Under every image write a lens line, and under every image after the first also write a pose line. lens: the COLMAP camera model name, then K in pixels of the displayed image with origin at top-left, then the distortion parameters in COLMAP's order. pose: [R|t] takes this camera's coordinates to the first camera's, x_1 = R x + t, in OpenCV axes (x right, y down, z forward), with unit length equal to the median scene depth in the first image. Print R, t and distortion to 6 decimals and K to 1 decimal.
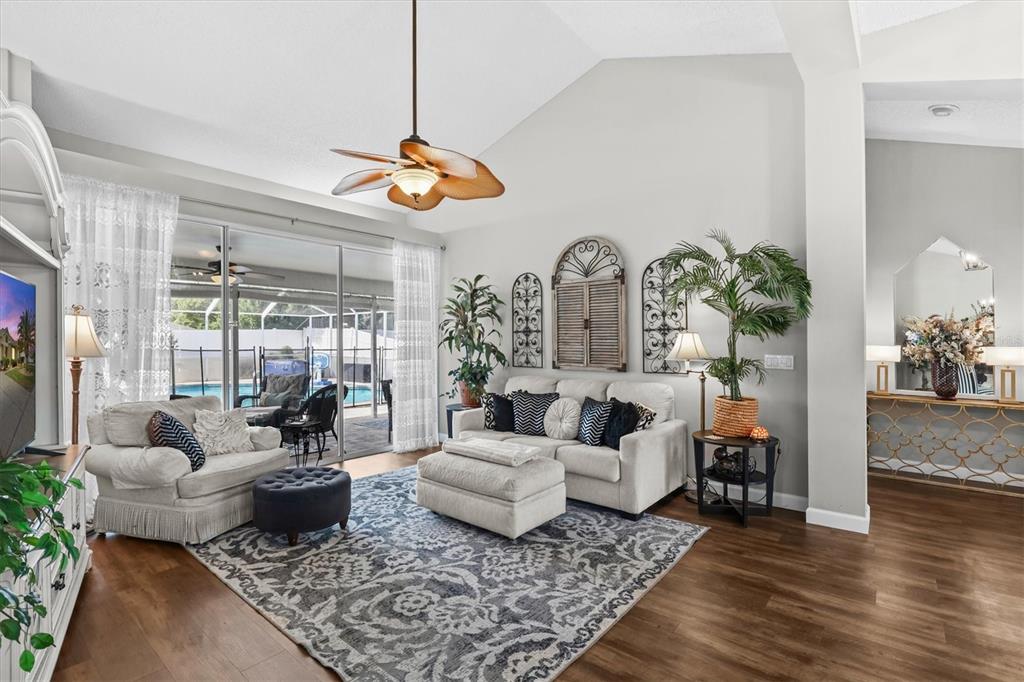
lens RADIAL K [[473.0, 0, 509.6], [0, 473.0, 337.7], [0, 0, 1]] dist [-0.002058, 0.000327]
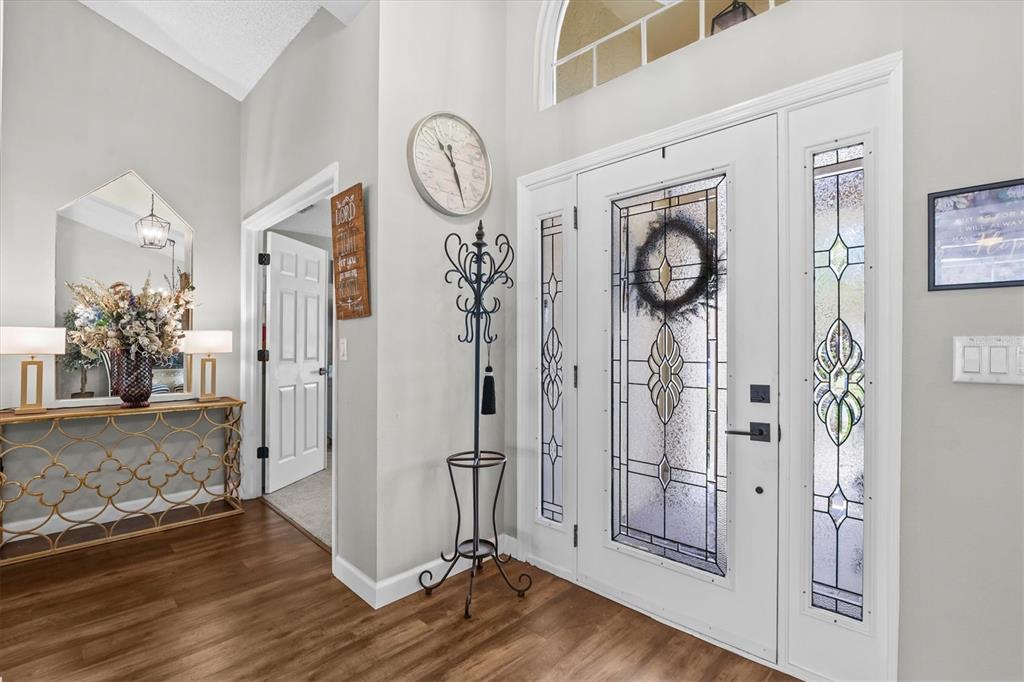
lens RADIAL K [[473.0, 0, 509.6], [0, 473.0, 337.7], [0, 0, 1]] dist [-0.002058, 0.000327]
pose [[0.102296, 0.009214, 0.994711, 0.296273], [-0.006025, 0.999945, -0.008642, 0.033772], [-0.994736, -0.005109, 0.102346, 0.389431]]
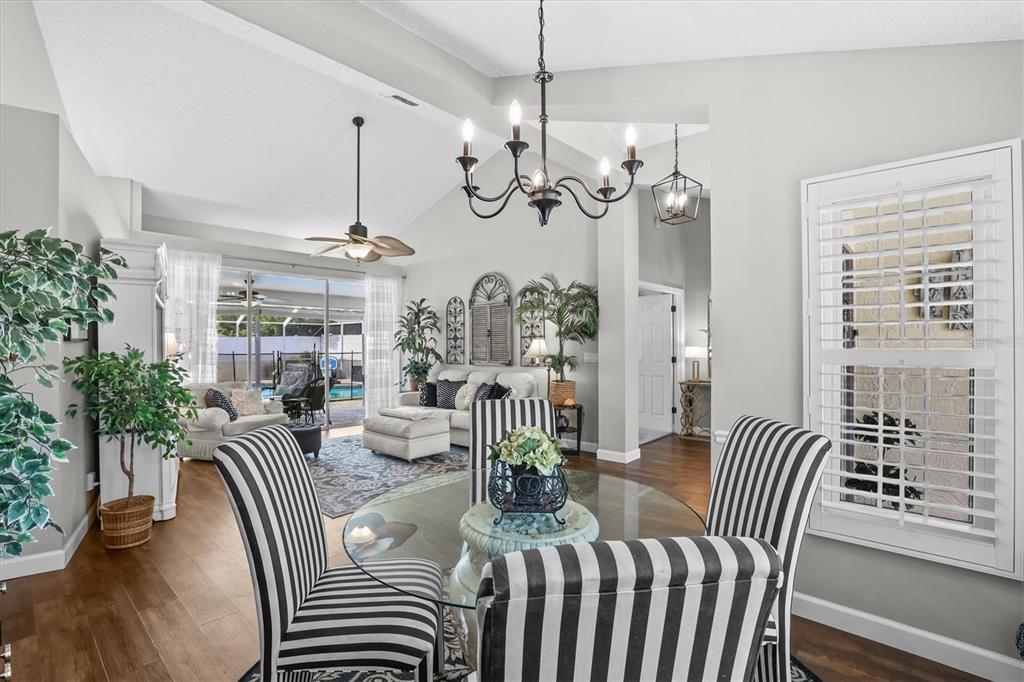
lens RADIAL K [[482.1, 0, 494.6], [0, 482.1, 336.8], [0, 0, 1]] dist [-0.004242, -0.000244]
pose [[0.996835, -0.007404, -0.079148, 0.330892], [0.006560, 0.999919, -0.010909, -0.002175], [0.079222, 0.010355, 0.996803, -0.521158]]
